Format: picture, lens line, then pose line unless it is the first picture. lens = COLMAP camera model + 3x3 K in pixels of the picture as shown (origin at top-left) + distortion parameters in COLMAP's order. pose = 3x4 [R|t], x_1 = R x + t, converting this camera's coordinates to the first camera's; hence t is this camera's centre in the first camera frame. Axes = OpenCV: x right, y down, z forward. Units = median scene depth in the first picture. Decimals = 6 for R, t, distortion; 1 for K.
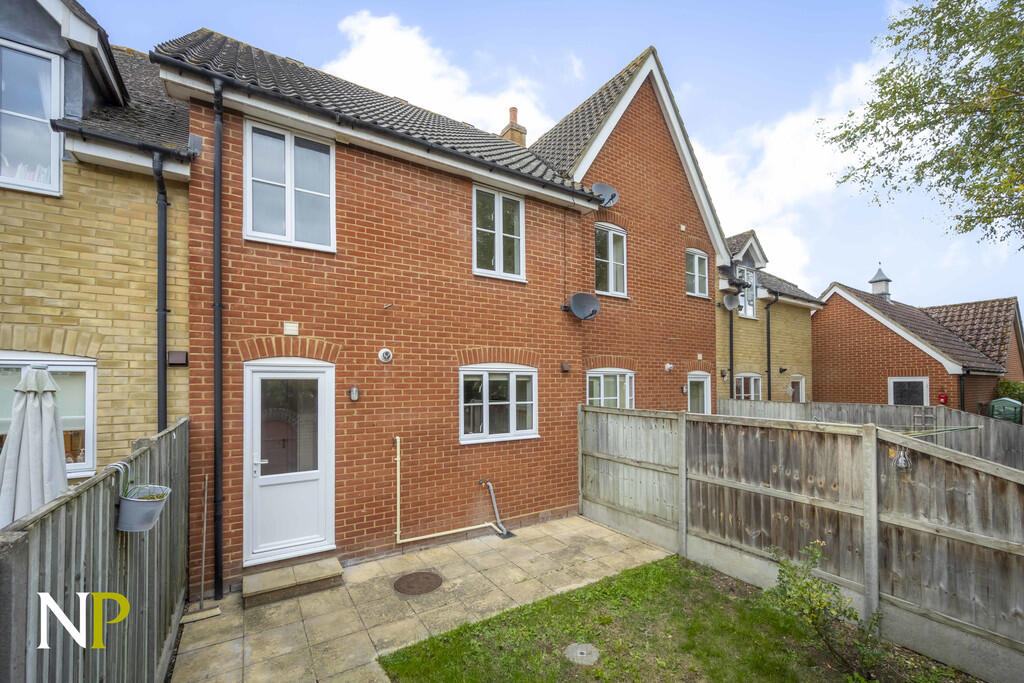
lens RADIAL K [[417.3, 0, 510.5], [0, 417.3, 379.7], [0, 0, 1]] dist [-0.000321, -0.000092]
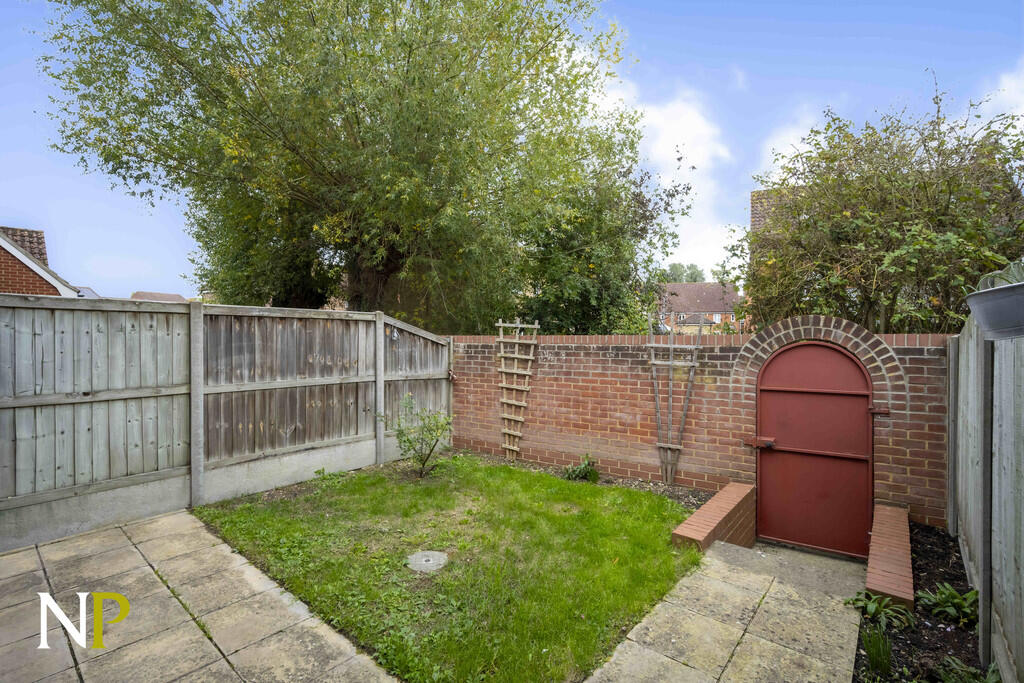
lens RADIAL K [[458.9, 0, 512.0], [0, 458.9, 341.5], [0, 0, 1]] dist [0.002187, 0.000115]
pose [[-0.306770, -0.005560, 0.951768, -0.555442], [-0.004022, 0.999982, 0.004545, 0.156277], [-0.951775, -0.002434, -0.306786, 0.827115]]
